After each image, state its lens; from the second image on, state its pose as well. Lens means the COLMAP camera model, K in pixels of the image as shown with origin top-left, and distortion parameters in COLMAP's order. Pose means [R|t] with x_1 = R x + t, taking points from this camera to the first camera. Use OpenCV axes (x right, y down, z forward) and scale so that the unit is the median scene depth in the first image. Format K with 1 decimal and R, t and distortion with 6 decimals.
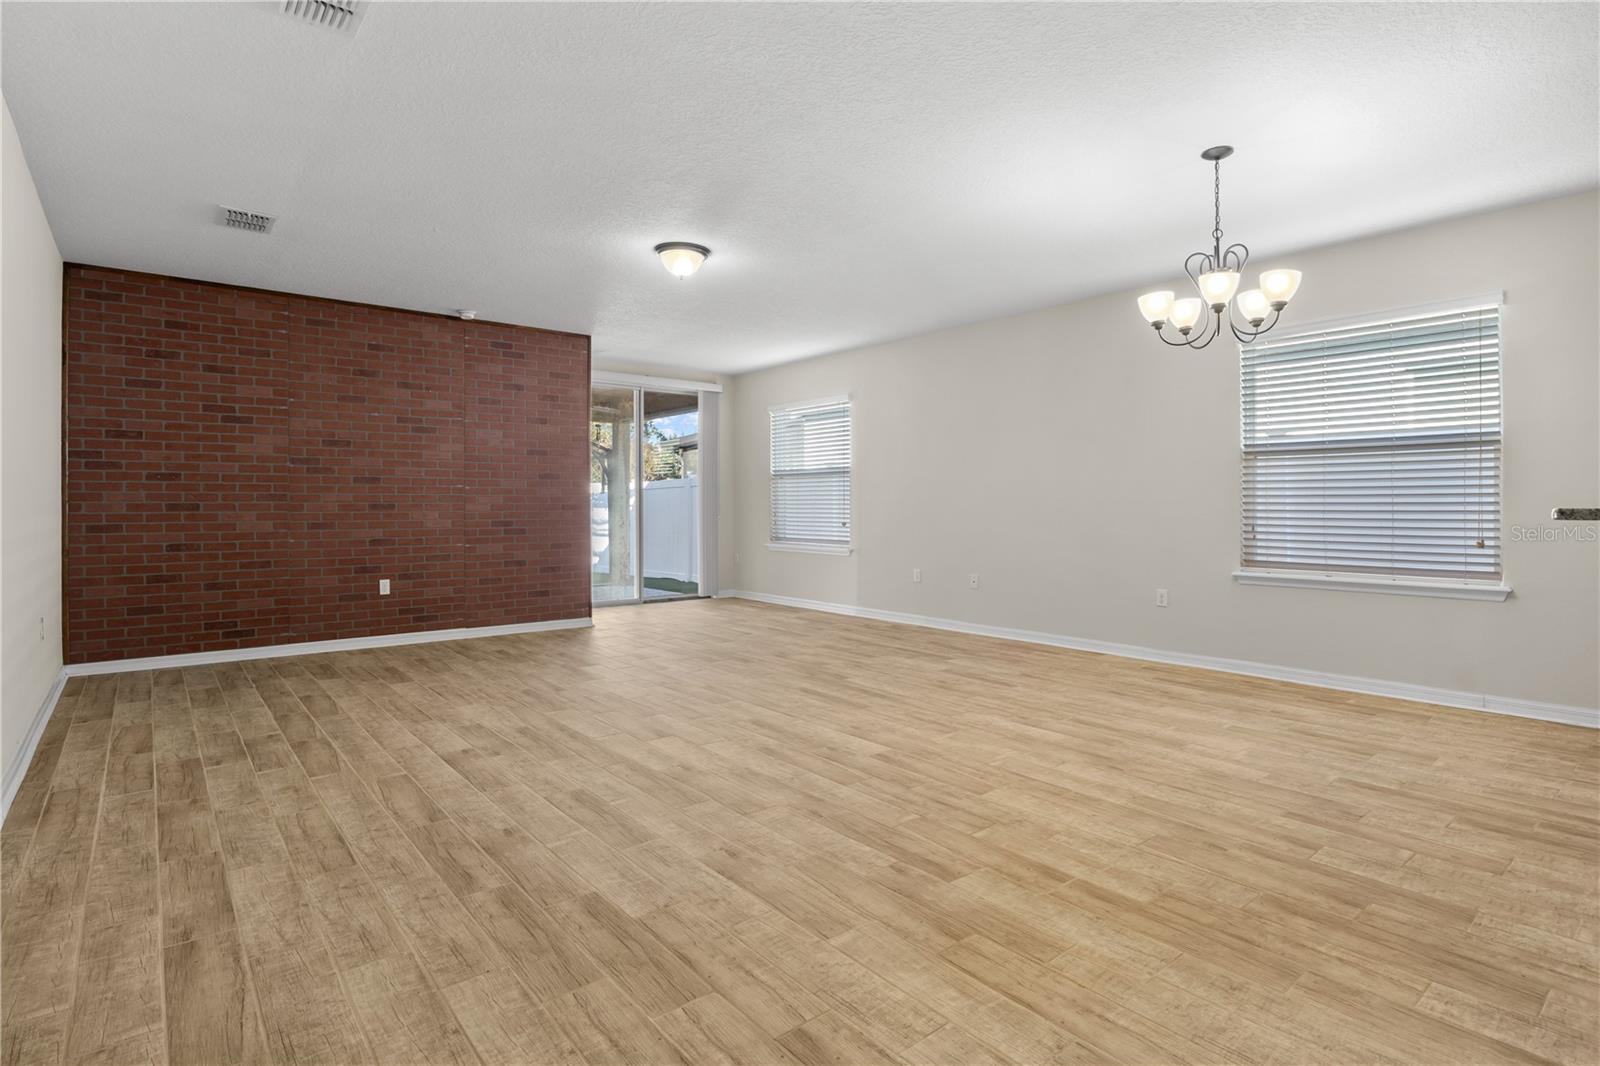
lens RADIAL K [[803.8, 0, 802.2], [0, 803.8, 512.4], [0, 0, 1]] dist [-0.008965, -0.007596]
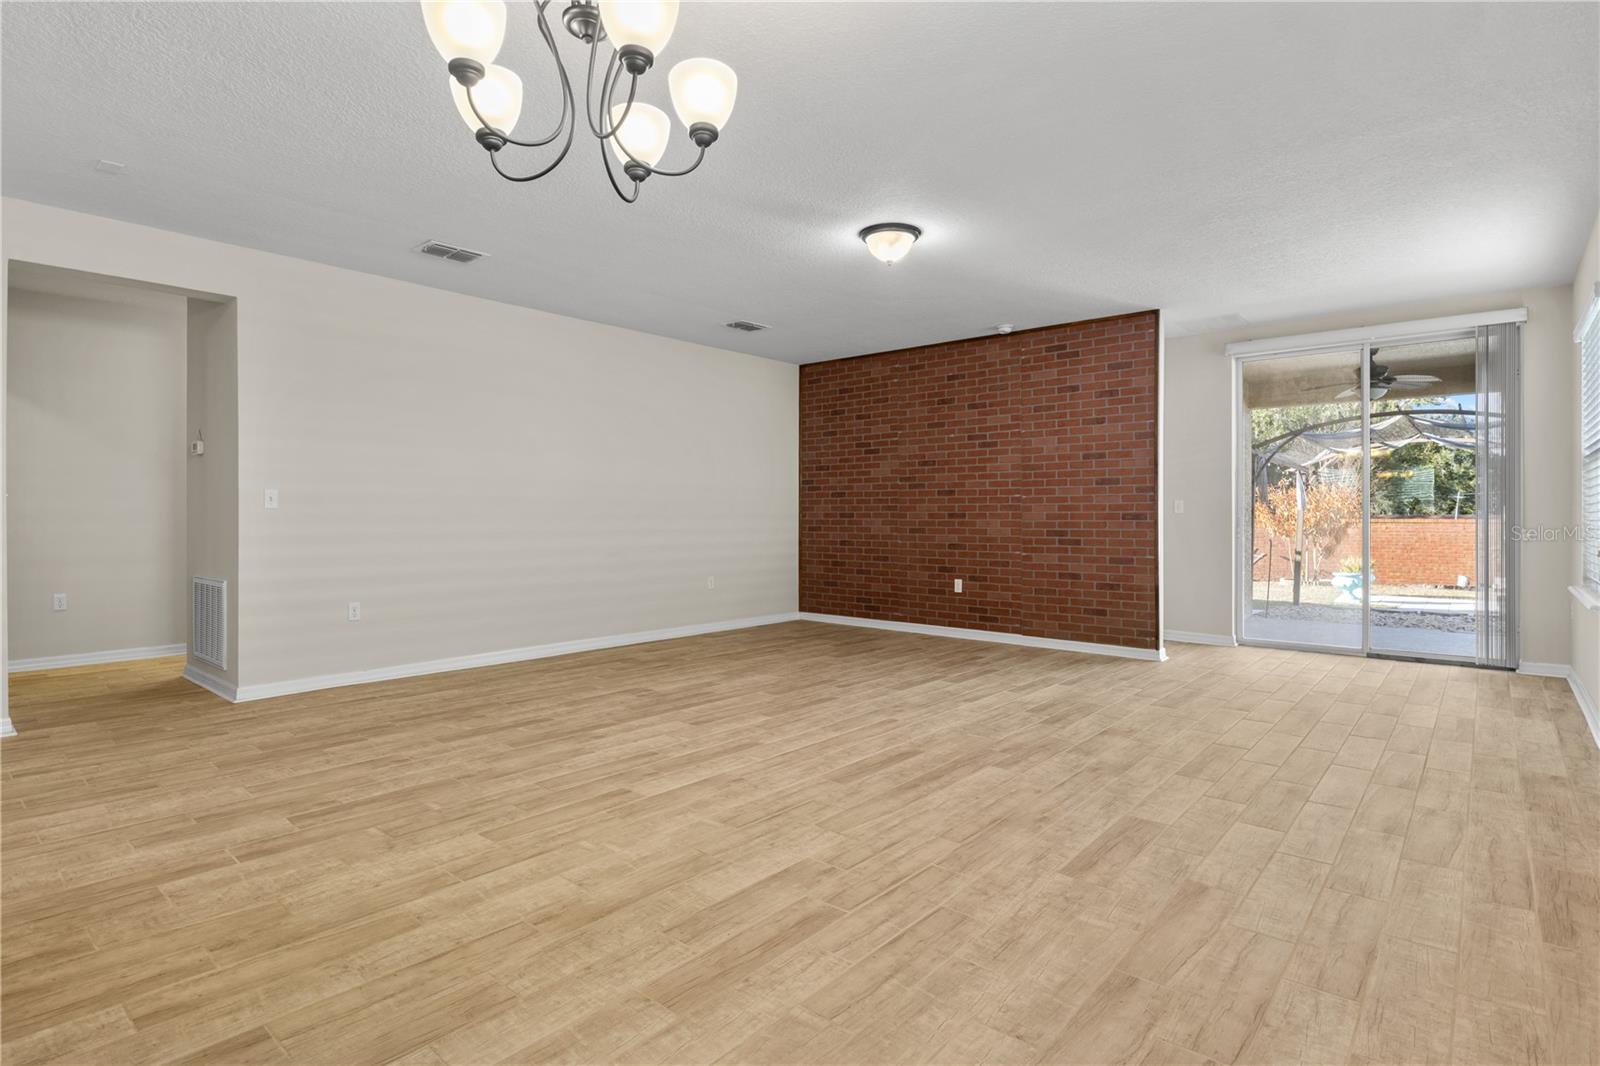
lens RADIAL K [[803.8, 0, 802.2], [0, 803.8, 512.4], [0, 0, 1]] dist [-0.008965, -0.007596]
pose [[0.170362, -0.003547, -0.985375, 0.700122], [-0.010721, 0.999928, -0.005453, -0.003292], [0.985323, 0.011493, 0.170311, 0.720393]]
